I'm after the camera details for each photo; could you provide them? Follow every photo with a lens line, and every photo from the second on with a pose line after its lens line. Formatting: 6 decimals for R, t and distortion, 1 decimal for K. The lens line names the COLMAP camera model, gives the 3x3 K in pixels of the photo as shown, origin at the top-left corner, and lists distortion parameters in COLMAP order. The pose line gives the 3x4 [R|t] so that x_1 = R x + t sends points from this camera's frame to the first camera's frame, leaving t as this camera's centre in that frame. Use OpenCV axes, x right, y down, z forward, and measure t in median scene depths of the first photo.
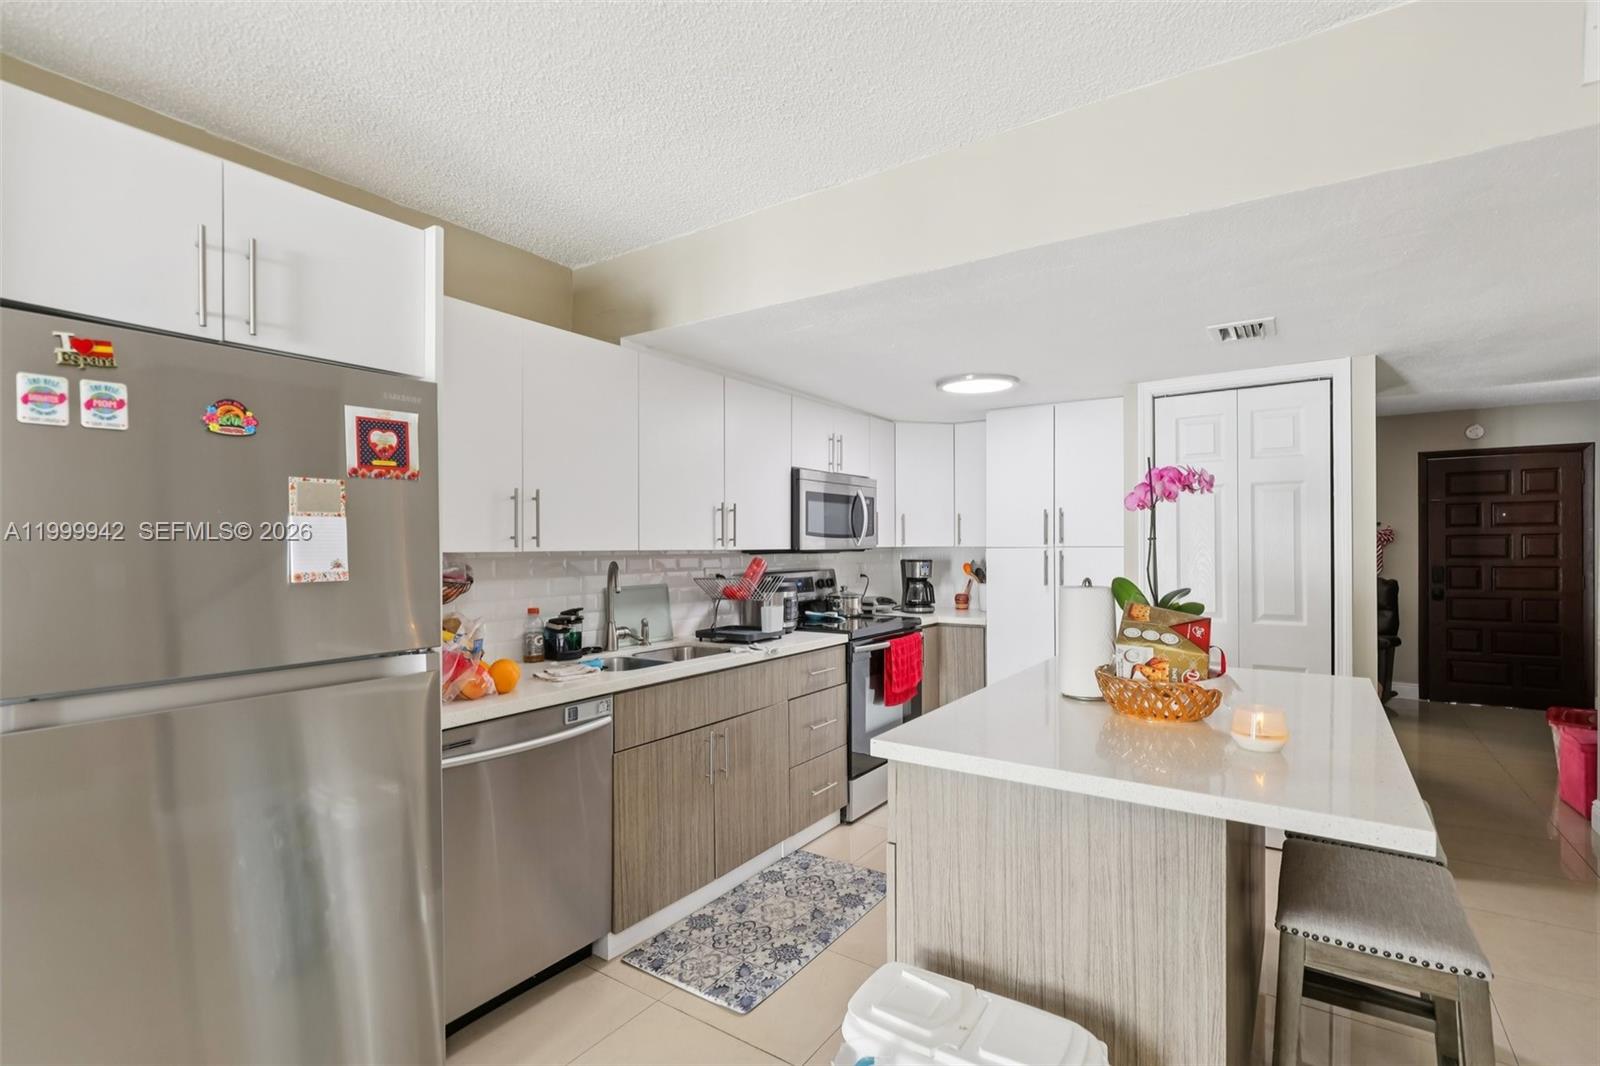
lens RADIAL K [[736.0, 0, 805.2], [0, 736.0, 547.9], [0, 0, 1]] dist [0.002105, 0.000216]
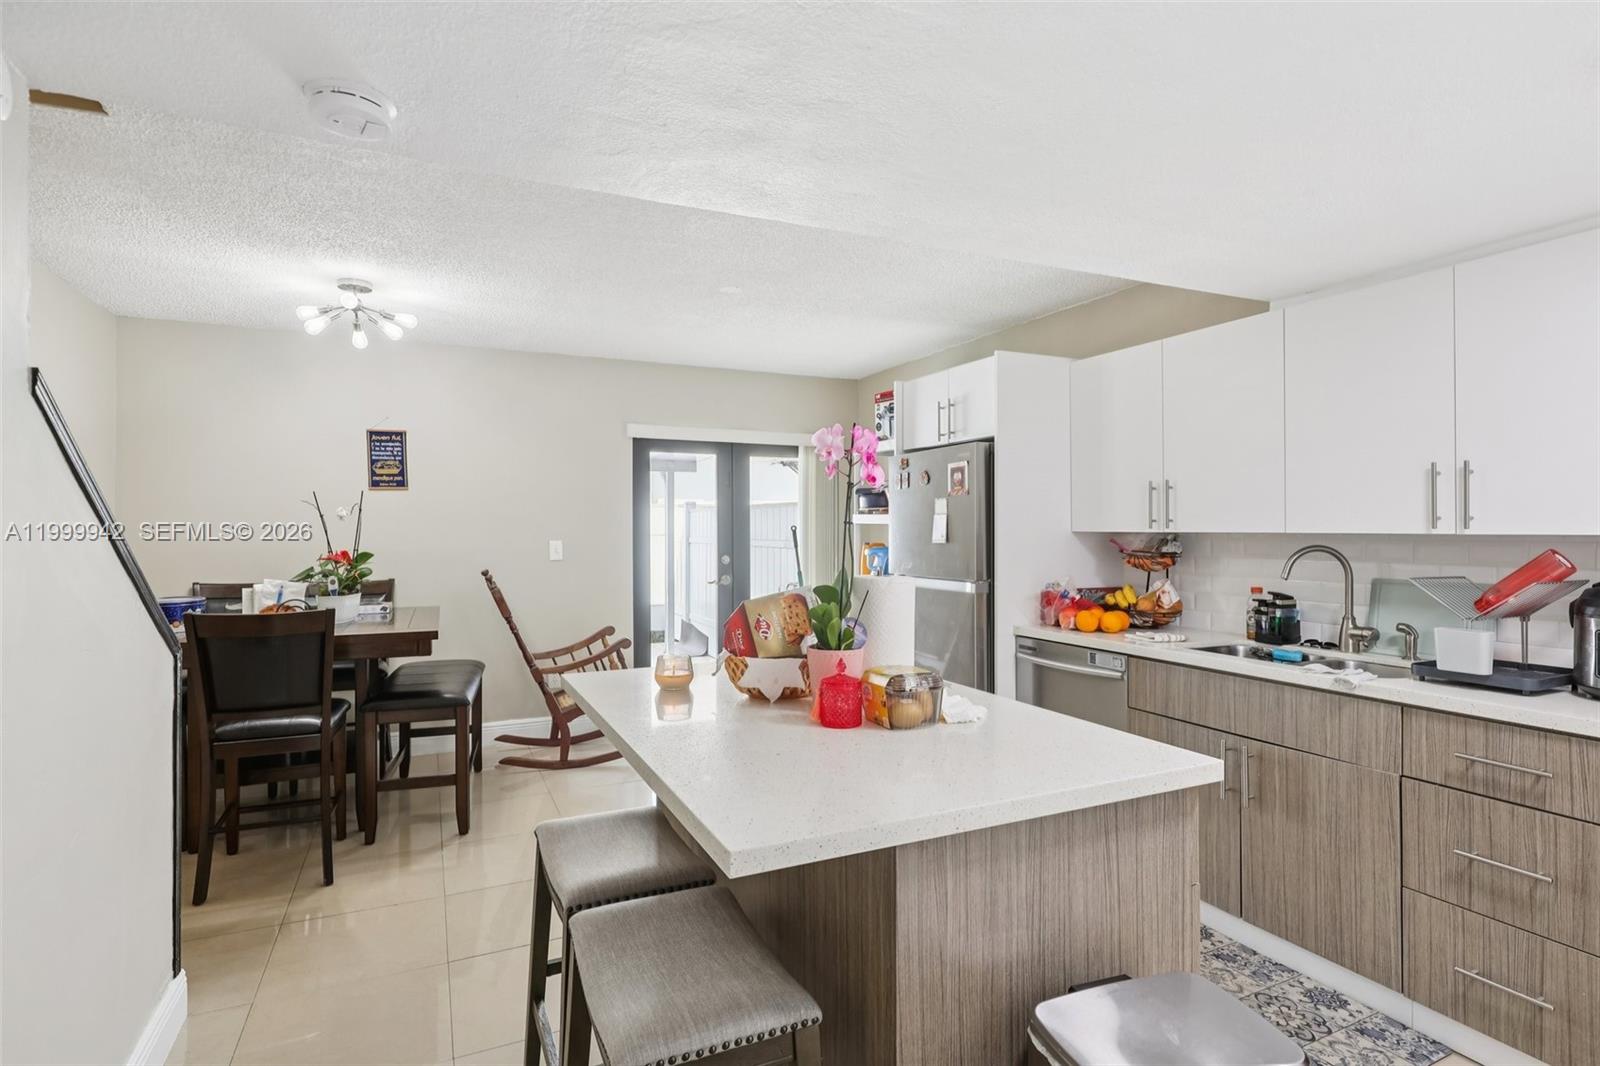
lens RADIAL K [[833.8, 0, 800.0], [0, 833.8, 523.8], [0, 0, 1]] dist [0.000513, -0.000249]
pose [[-0.517365, 0.001426, -0.855764, 0.973559], [-0.000958, 0.999997, 0.002246, -0.010193], [0.855765, 0.001982, -0.517362, 1.063567]]
